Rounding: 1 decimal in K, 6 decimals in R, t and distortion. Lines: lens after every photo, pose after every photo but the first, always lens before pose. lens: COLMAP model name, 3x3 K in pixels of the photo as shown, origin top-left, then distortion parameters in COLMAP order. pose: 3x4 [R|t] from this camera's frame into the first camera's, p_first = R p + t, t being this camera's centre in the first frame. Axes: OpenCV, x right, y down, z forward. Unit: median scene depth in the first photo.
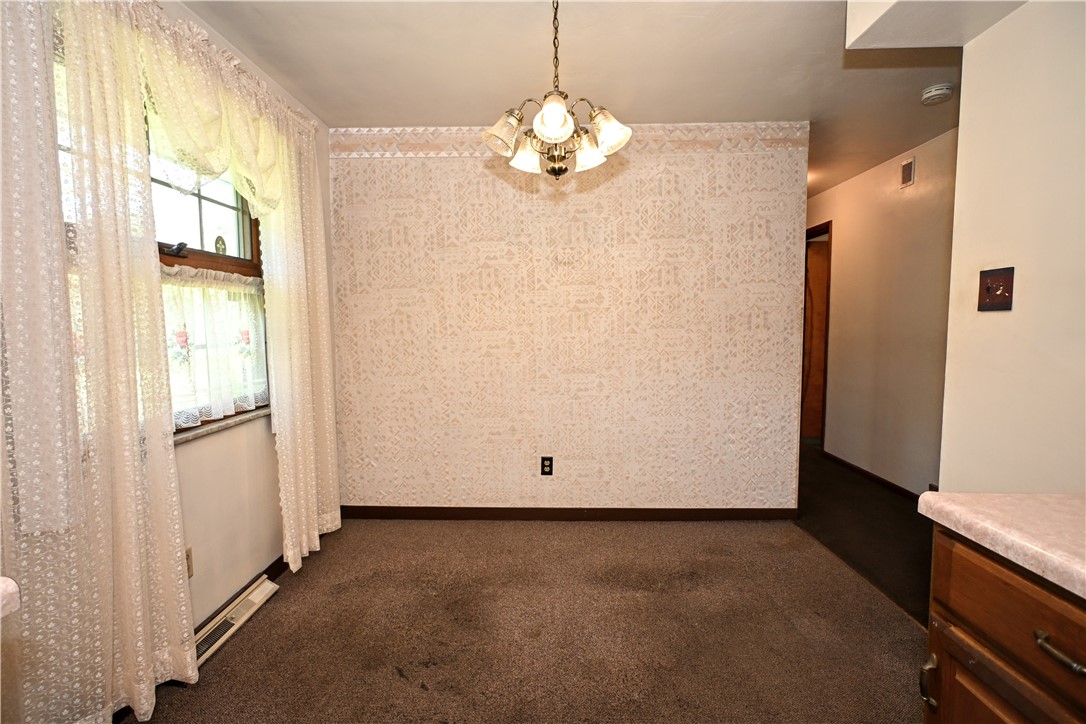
lens RADIAL K [[534.7, 0, 543.0], [0, 534.7, 362.0], [0, 0, 1]] dist [-0.001371, -0.000028]
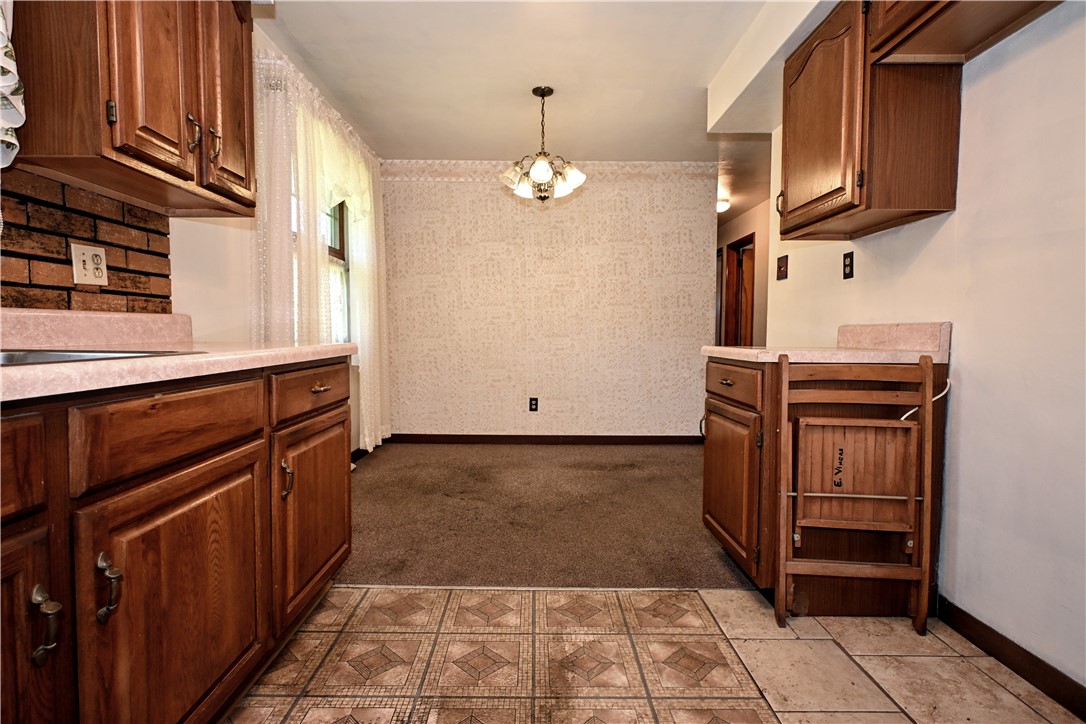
lens RADIAL K [[545.9, 0, 543.0], [0, 545.9, 362.0], [0, 0, 1]] dist [-0.000782, -0.000307]
pose [[0.999462, 0.008267, 0.031736, -0.014483], [-0.007524, 0.999696, -0.023470, 0.121557], [-0.031920, 0.023219, 0.999221, -0.426384]]
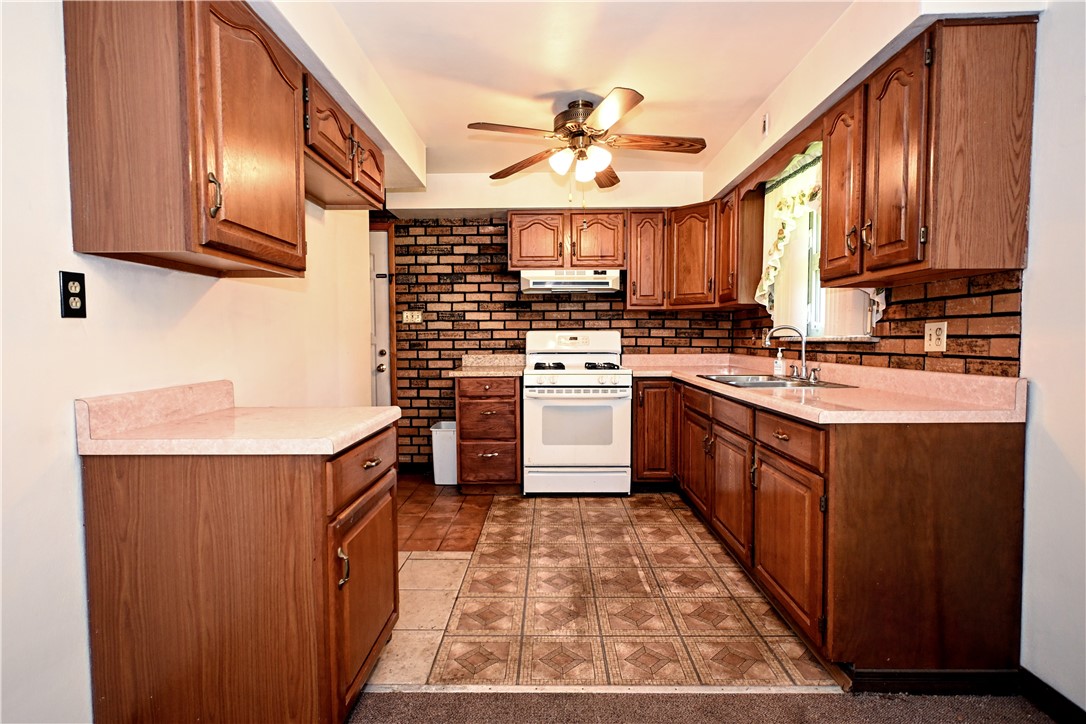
lens RADIAL K [[532.9, 0, 546.2], [0, 532.9, 361.1], [0, 0, 1]] dist [-0.000216, 0.000606]
pose [[-0.999922, 0.008060, -0.009528, 0.066221], [0.006841, 0.992545, 0.121683, -0.029820], [0.010438, 0.121608, -0.992523, 0.733441]]
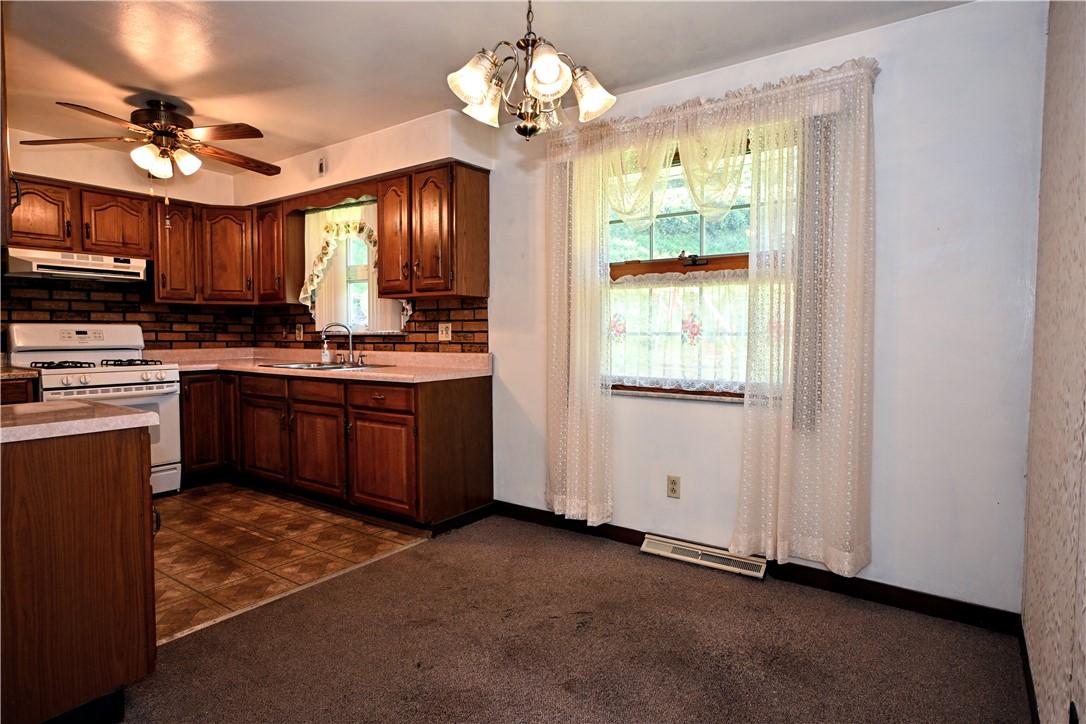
lens RADIAL K [[591.6, 0, 536.3], [0, 591.6, 359.9], [0, 0, 1]] dist [-0.003103, -0.000665]
pose [[-0.566858, 0.042355, -0.822726, 0.489313], [-0.061952, 0.993658, 0.093839, -0.045951], [0.821482, 0.104163, -0.560639, 0.938584]]
